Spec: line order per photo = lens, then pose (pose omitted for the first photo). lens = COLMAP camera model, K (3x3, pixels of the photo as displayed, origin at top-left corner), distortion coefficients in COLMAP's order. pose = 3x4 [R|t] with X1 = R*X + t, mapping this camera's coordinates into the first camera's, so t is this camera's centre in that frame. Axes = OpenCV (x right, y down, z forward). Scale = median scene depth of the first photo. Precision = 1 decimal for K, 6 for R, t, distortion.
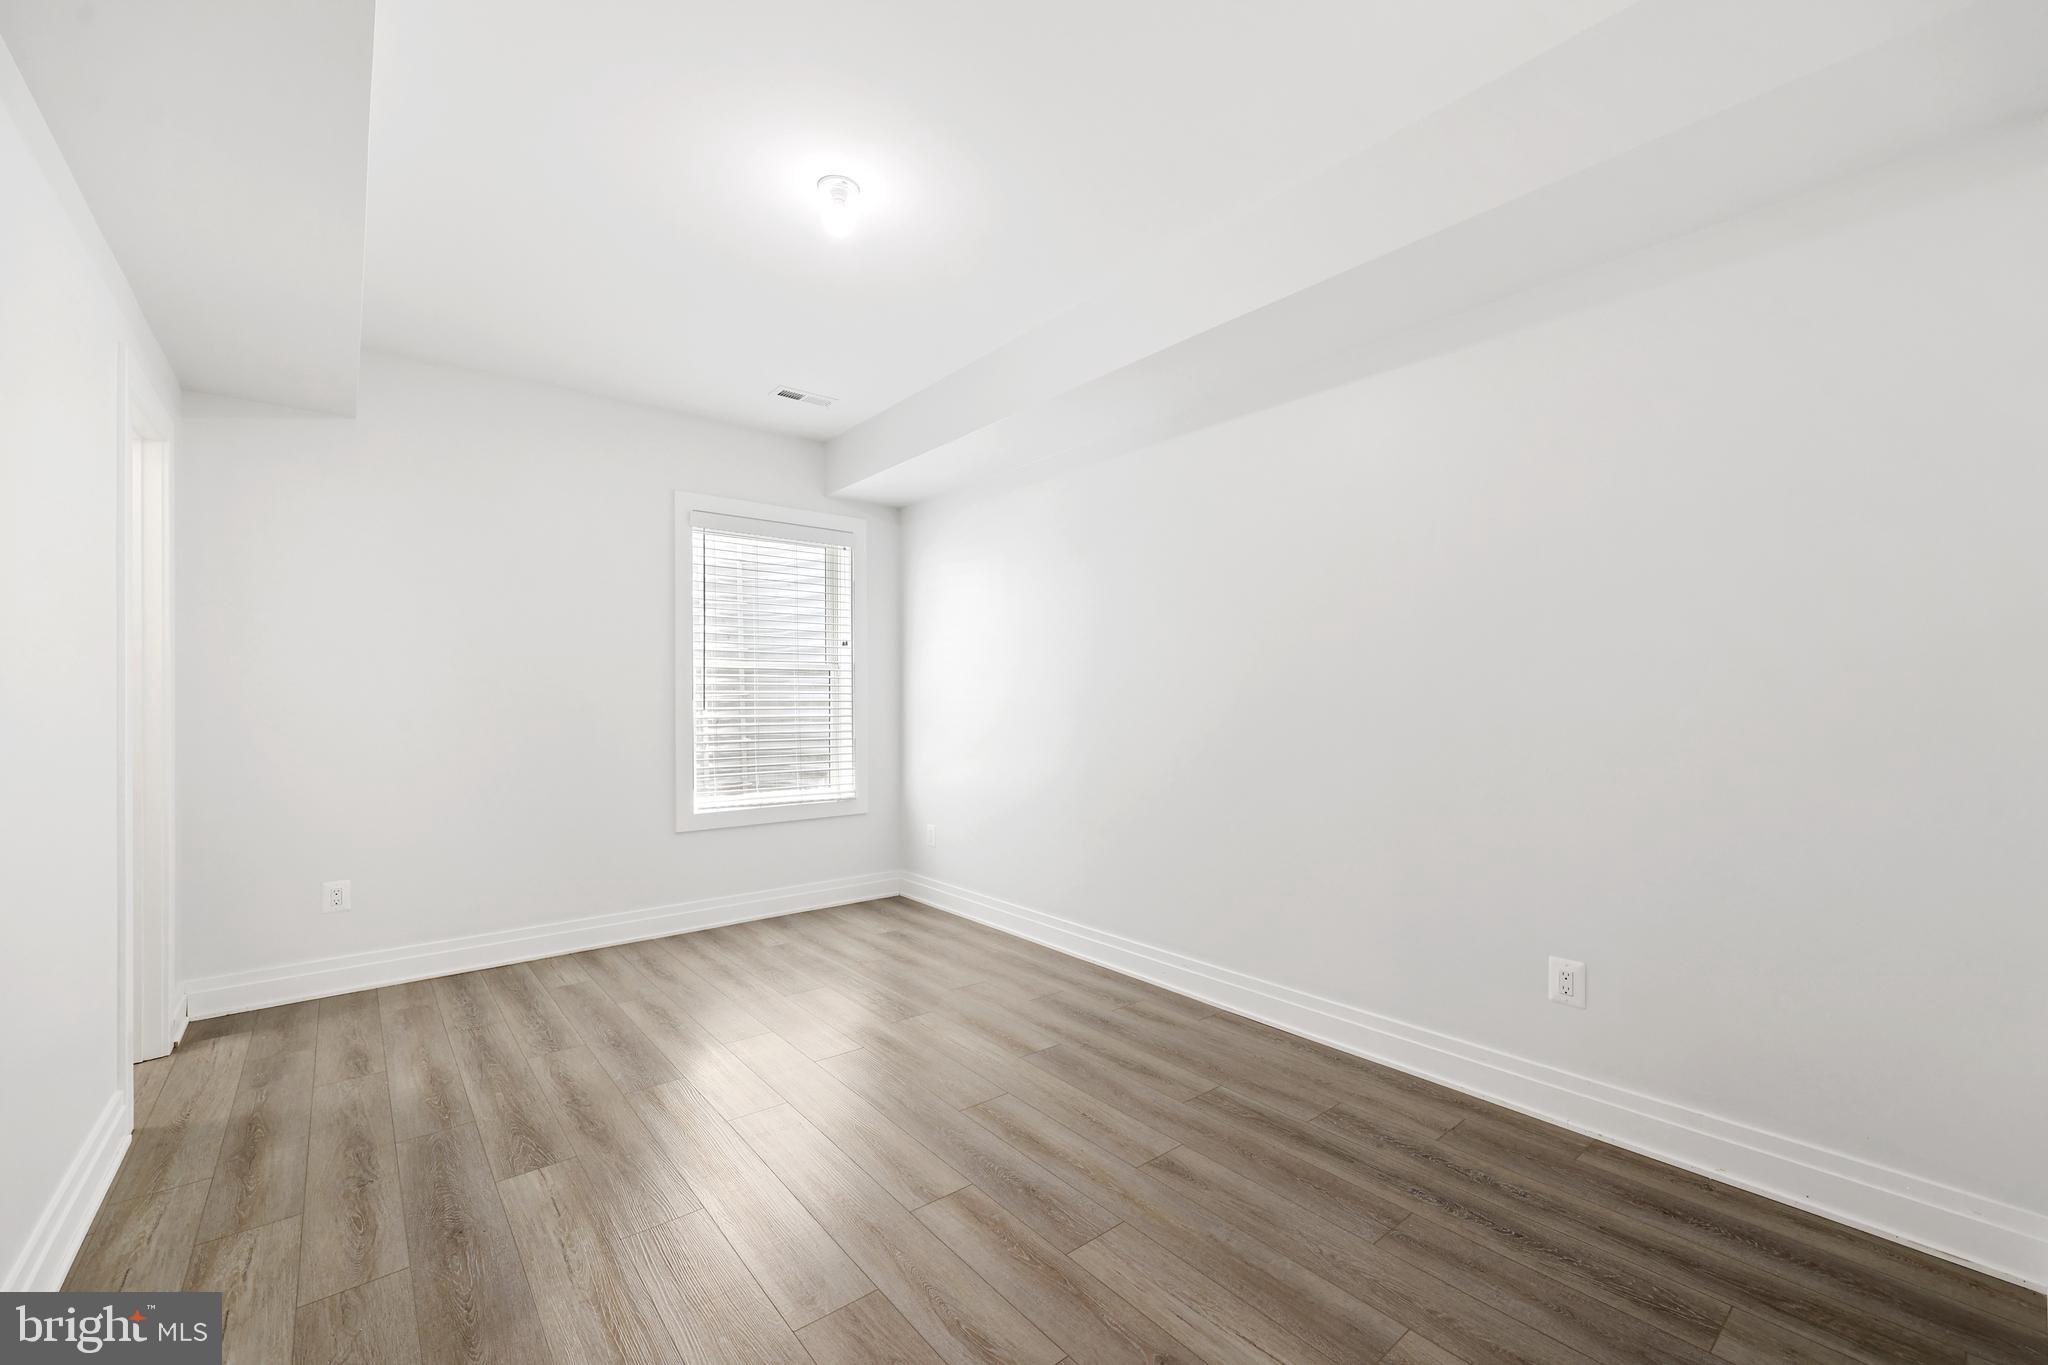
lens RADIAL K [[810.5, 0, 1024.0], [0, 810.5, 682.5], [0, 0, 1]] dist [-0.001363, -0.000011]
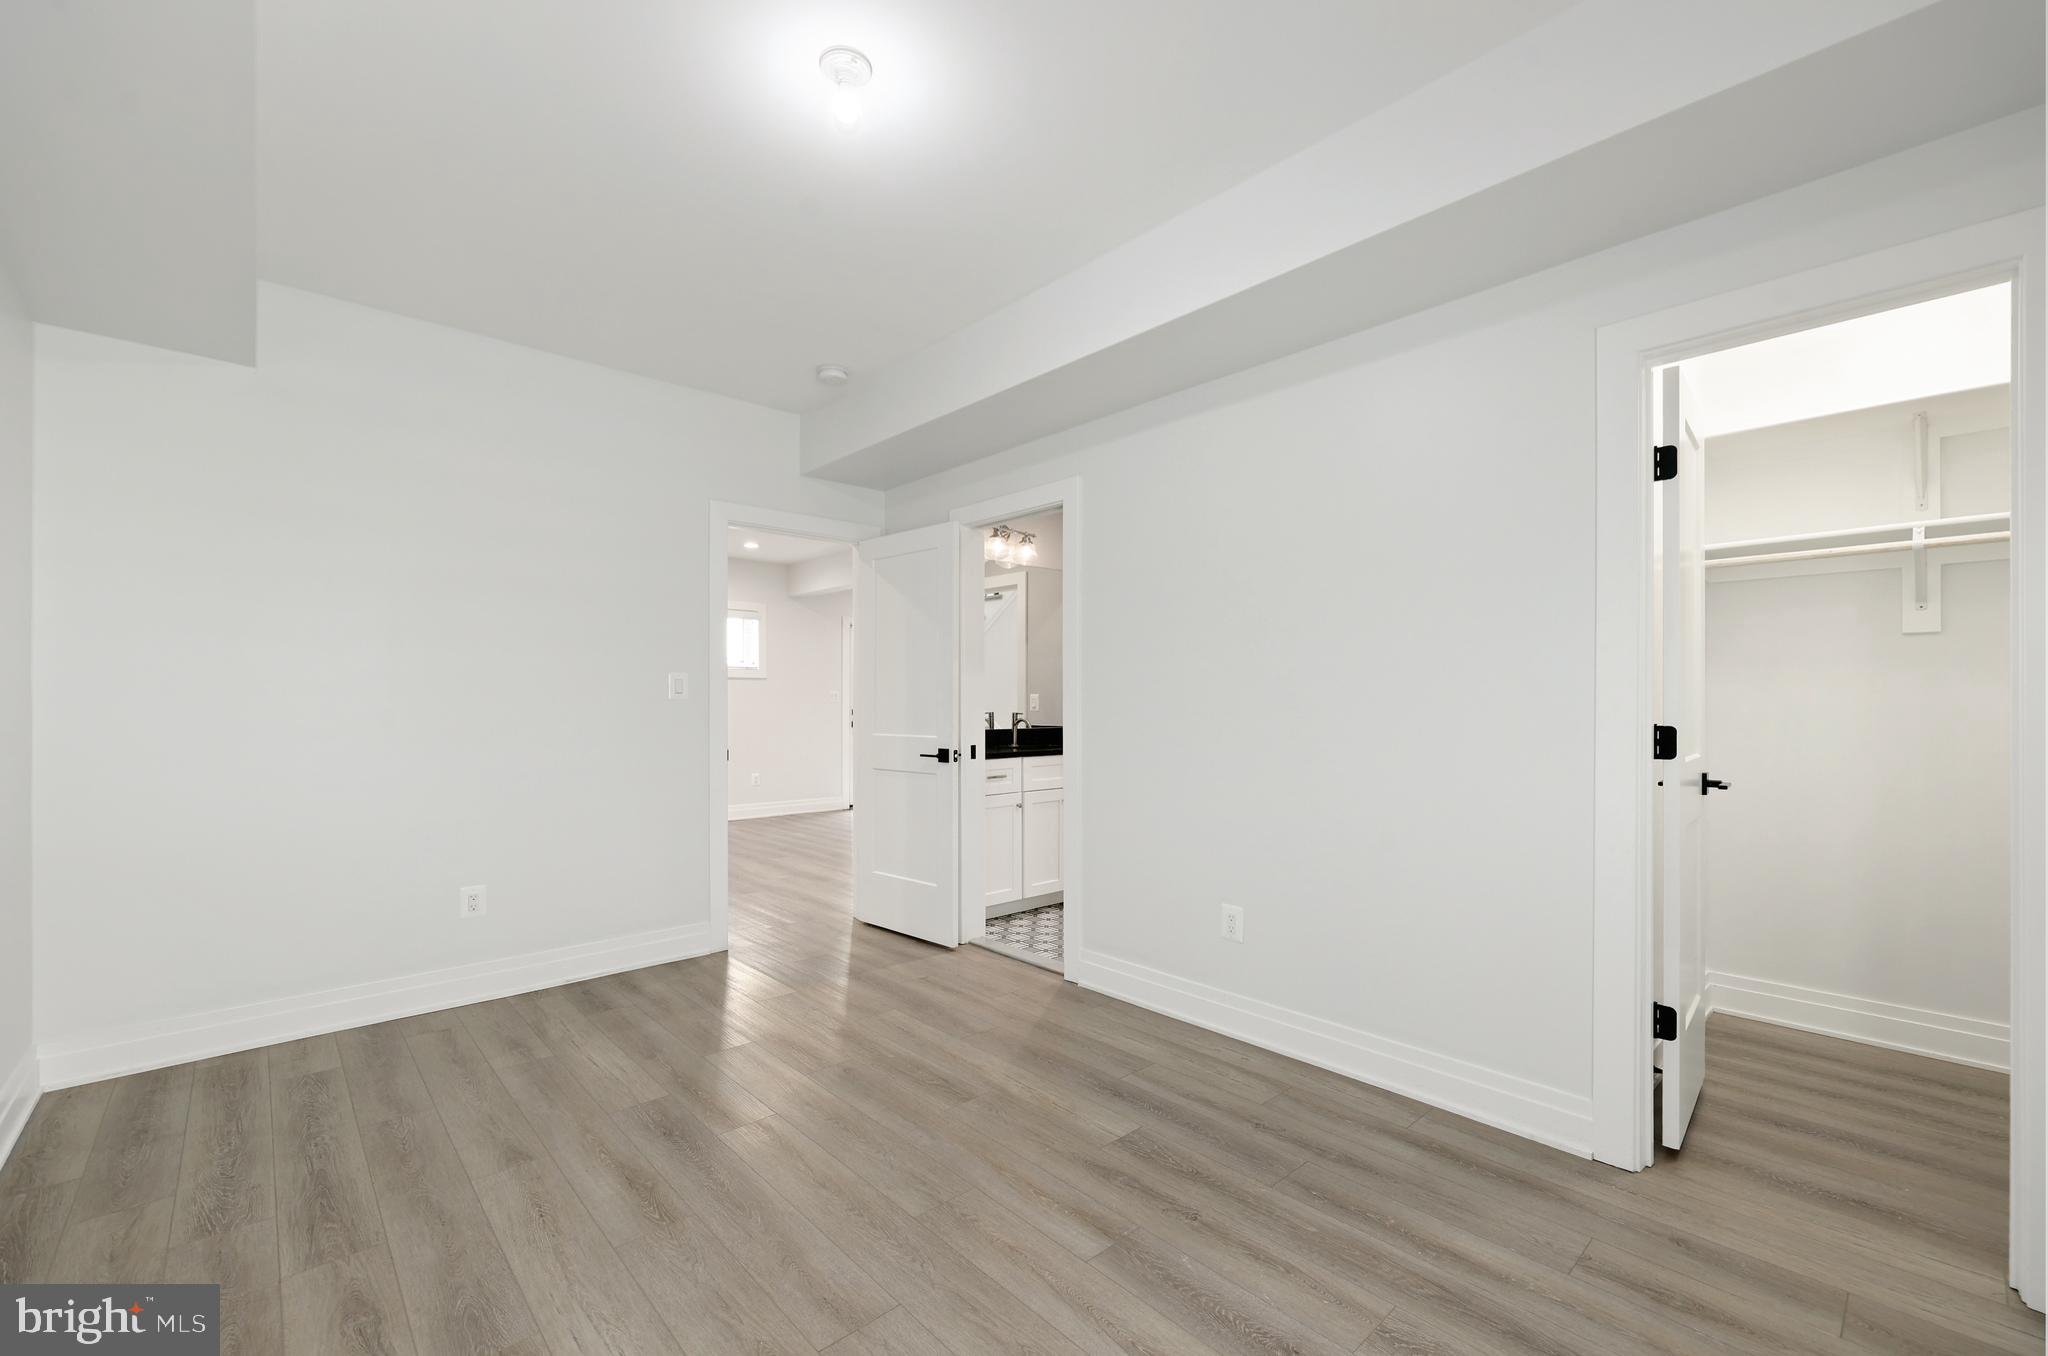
lens RADIAL K [[810.5, 0, 1024.0], [0, 810.5, 678.0], [0, 0, 1]] dist [-0.001363, -0.000011]
pose [[-0.997978, 0.003595, -0.063457, -0.369734], [0.007130, 0.998429, -0.055570, 0.043764], [0.063157, -0.055910, -0.996436, 1.923866]]
